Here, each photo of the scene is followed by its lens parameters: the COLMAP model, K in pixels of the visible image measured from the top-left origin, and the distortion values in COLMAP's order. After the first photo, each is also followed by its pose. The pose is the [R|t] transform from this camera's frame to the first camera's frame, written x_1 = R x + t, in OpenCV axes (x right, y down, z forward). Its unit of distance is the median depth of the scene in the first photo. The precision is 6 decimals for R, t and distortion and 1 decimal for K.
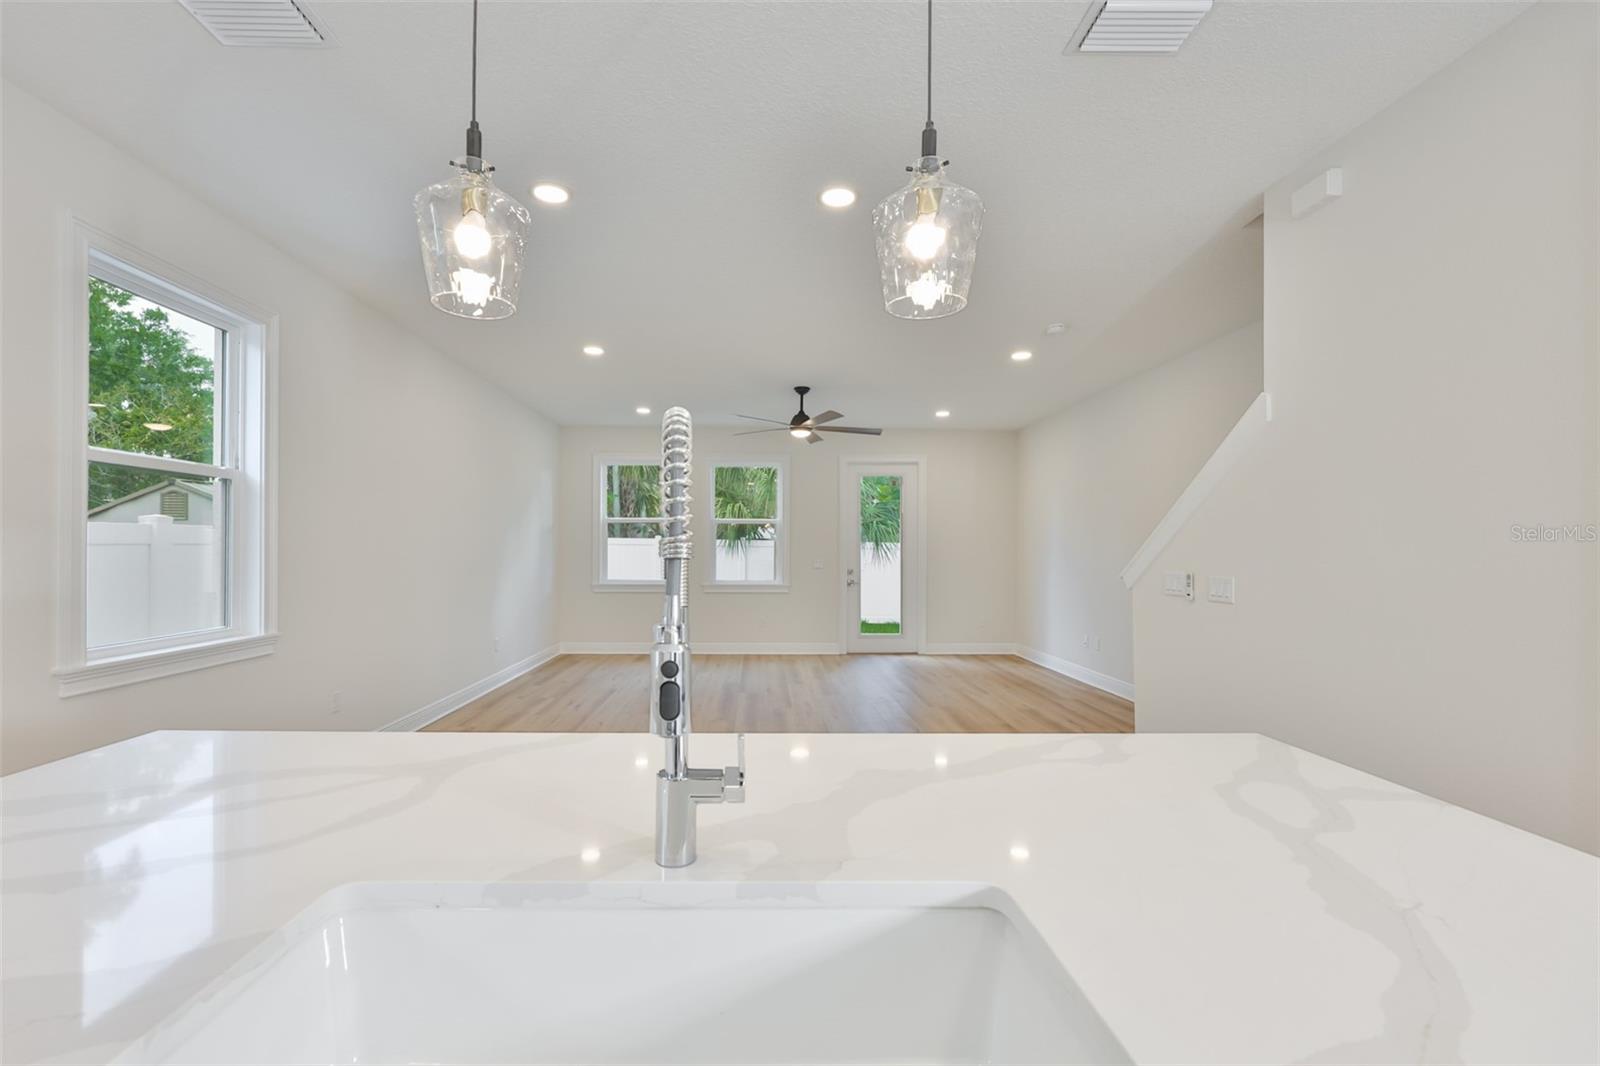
lens RADIAL K [[685.7, 0, 792.4], [0, 685.7, 544.6], [0, 0, 1]] dist [-0.001135, -0.001147]
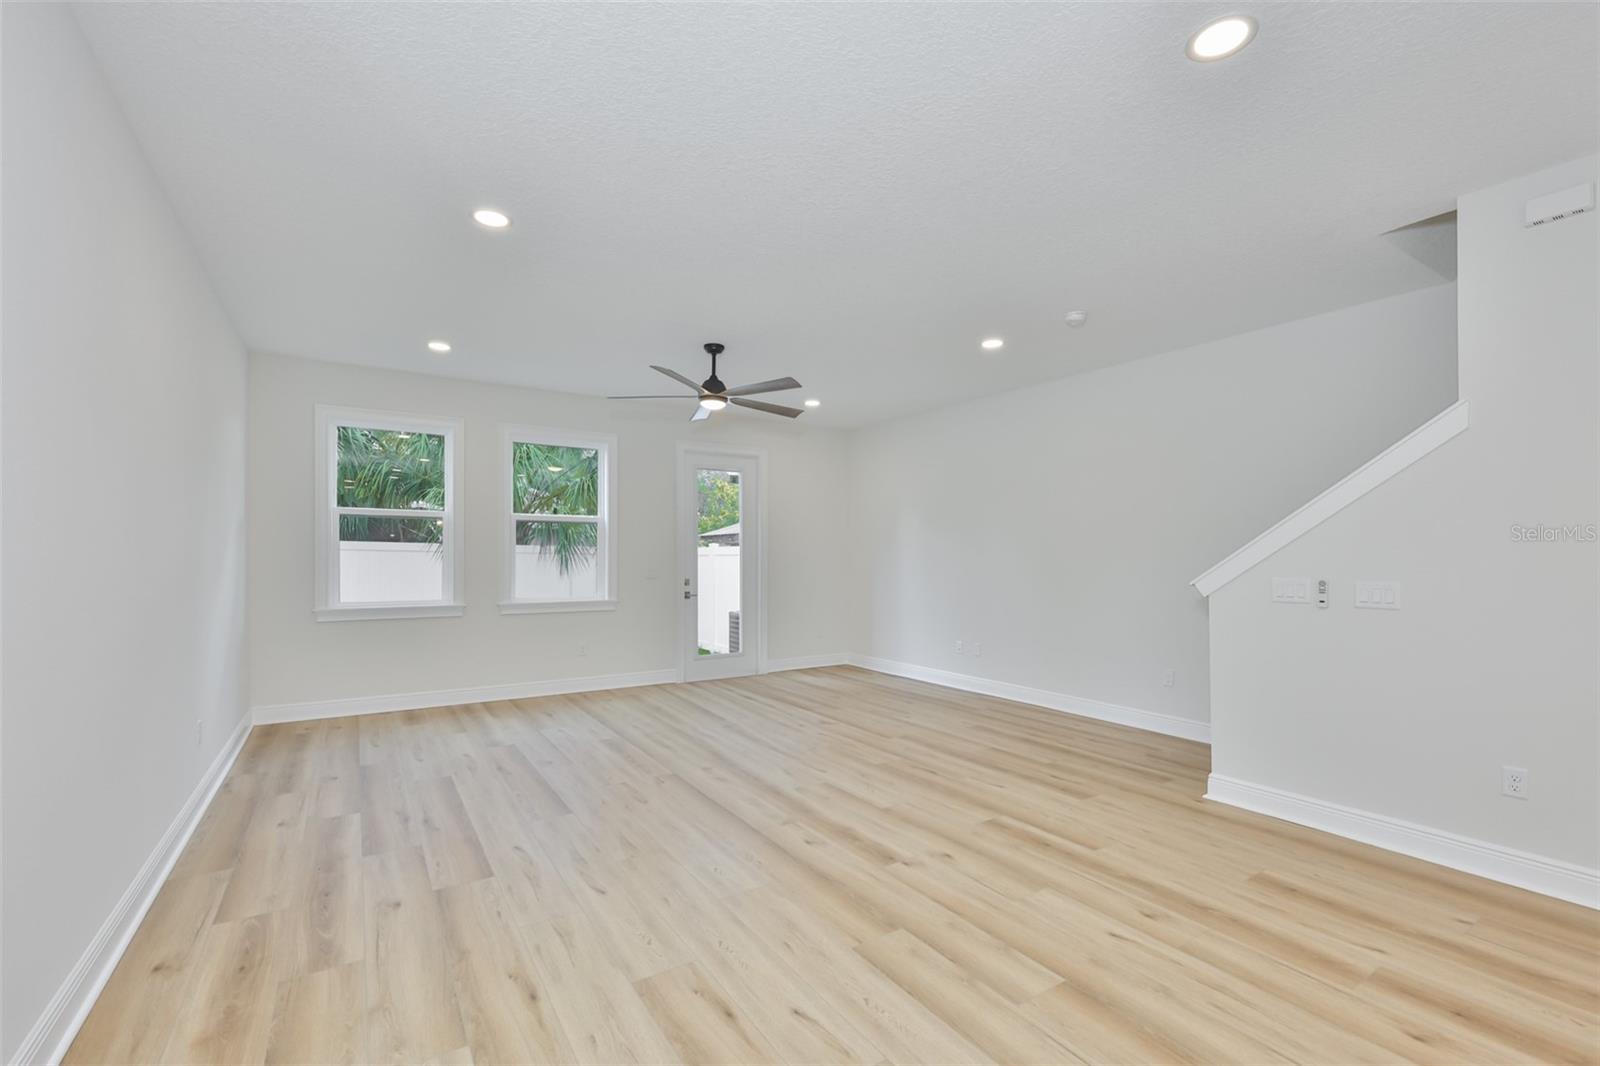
lens RADIAL K [[685.7, 0, 787.9], [0, 685.7, 545.7], [0, 0, 1]] dist [-0.001135, -0.001147]
pose [[0.862504, 0.003154, 0.506041, -0.249292], [-0.000567, 0.999986, -0.005266, -0.000061], [-0.506051, 0.004255, 0.862493, 0.240147]]
